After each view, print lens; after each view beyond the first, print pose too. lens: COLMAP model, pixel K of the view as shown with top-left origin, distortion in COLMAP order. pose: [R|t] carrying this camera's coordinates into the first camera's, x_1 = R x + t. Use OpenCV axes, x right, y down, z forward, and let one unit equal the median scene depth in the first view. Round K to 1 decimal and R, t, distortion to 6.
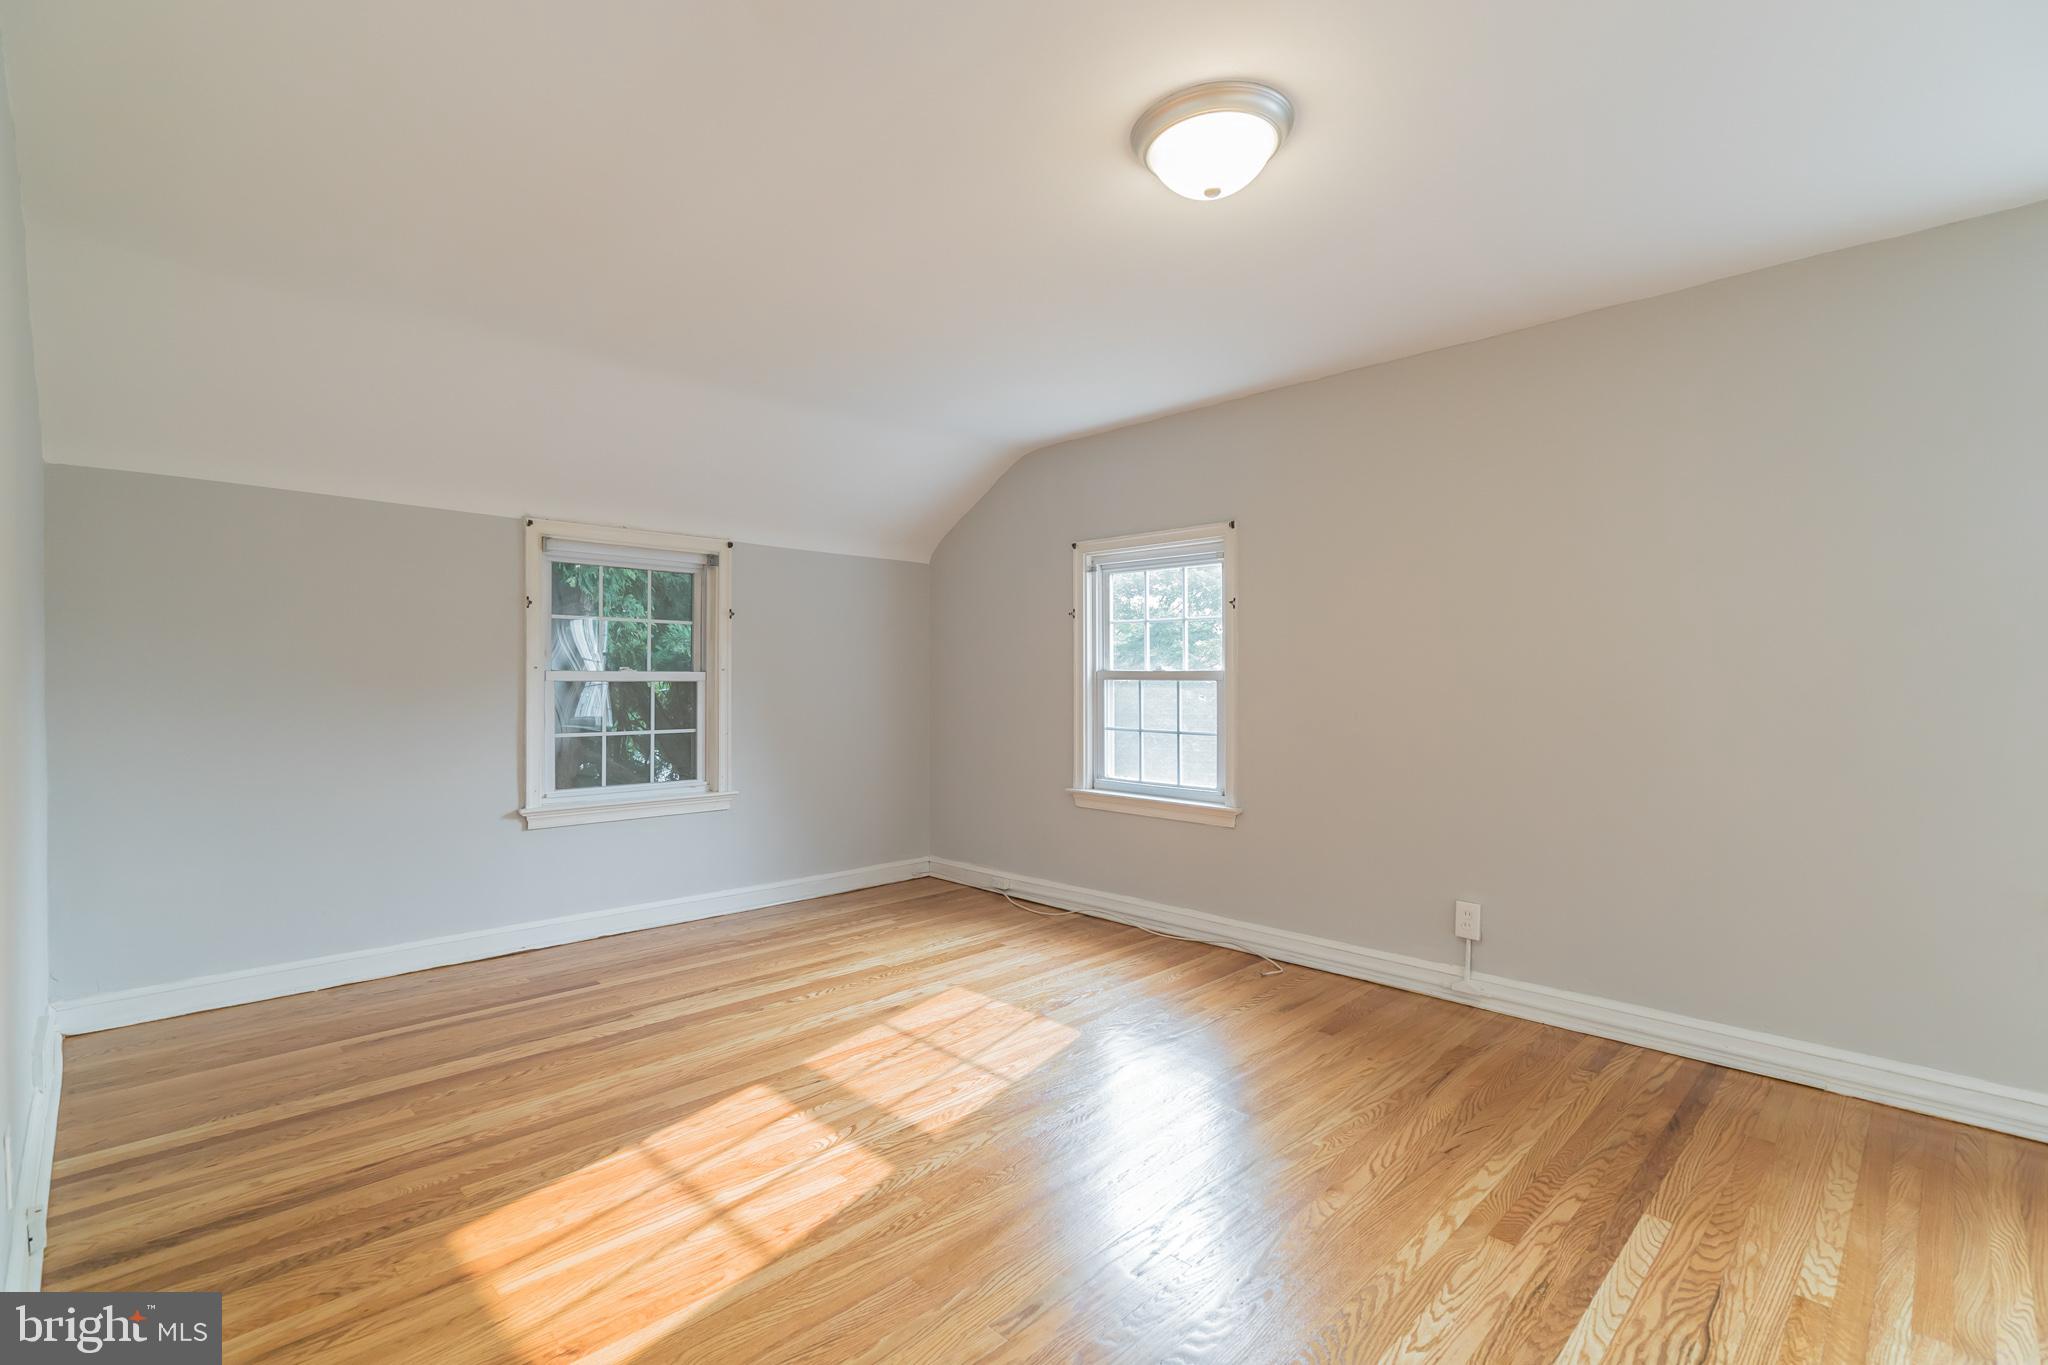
lens RADIAL K [[938.6, 0, 1038.7], [0, 938.6, 682.1], [0, 0, 1]] dist [-0.005126, 0.001162]
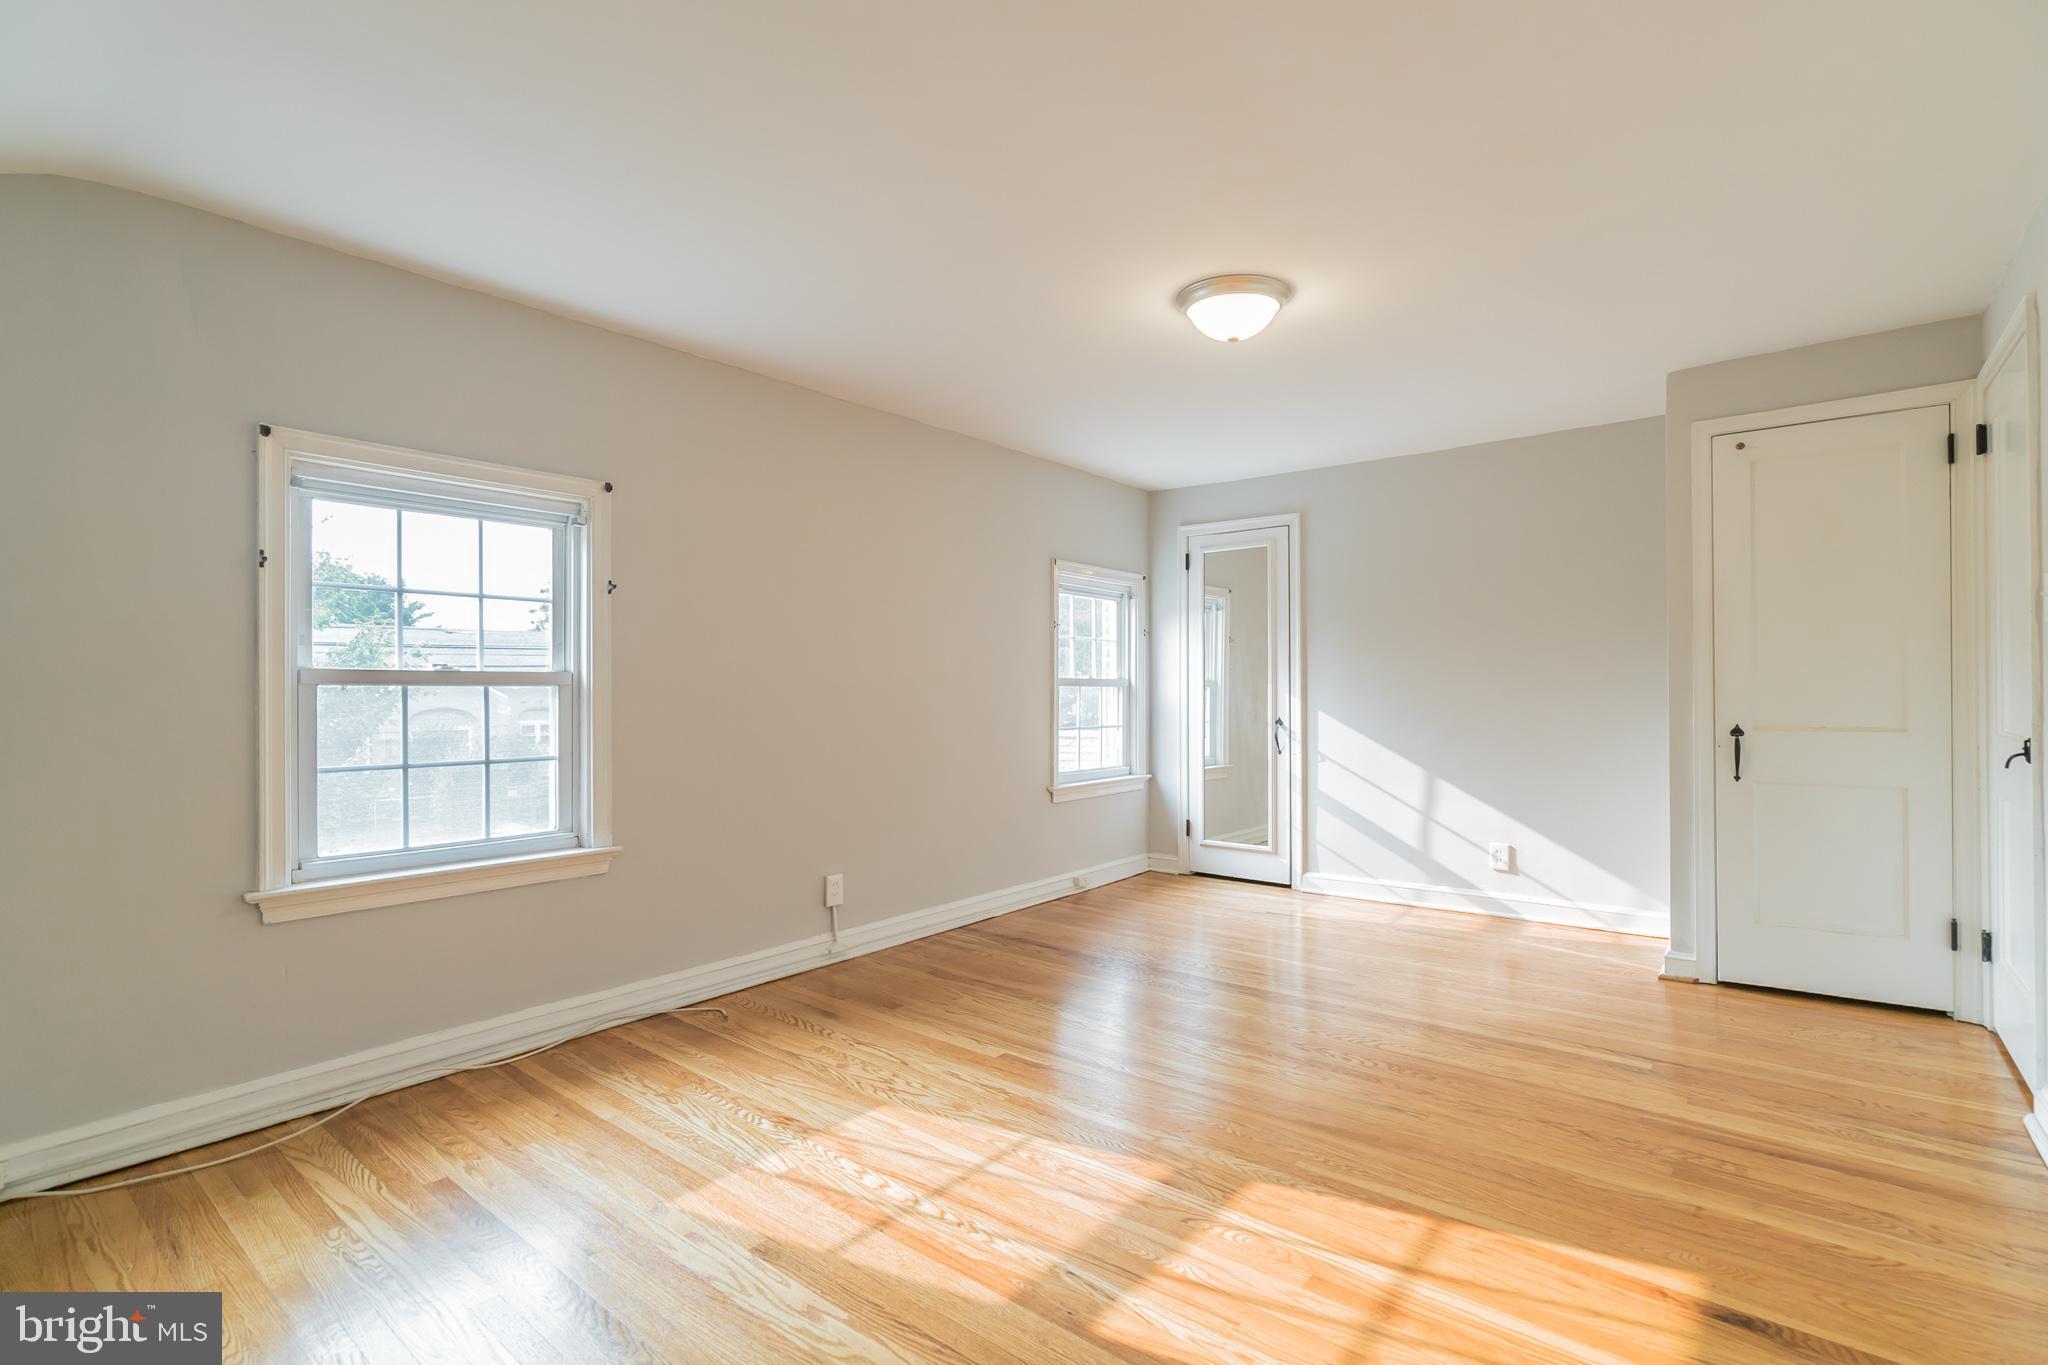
lens RADIAL K [[938.6, 0, 1016.1], [0, 938.6, 667.3], [0, 0, 1]] dist [-0.005126, 0.001162]
pose [[-0.081045, 0.020072, 0.996508, -0.605819], [0.012622, 0.999738, -0.019111, 0.003411], [-0.996631, 0.011030, -0.081277, 0.723032]]
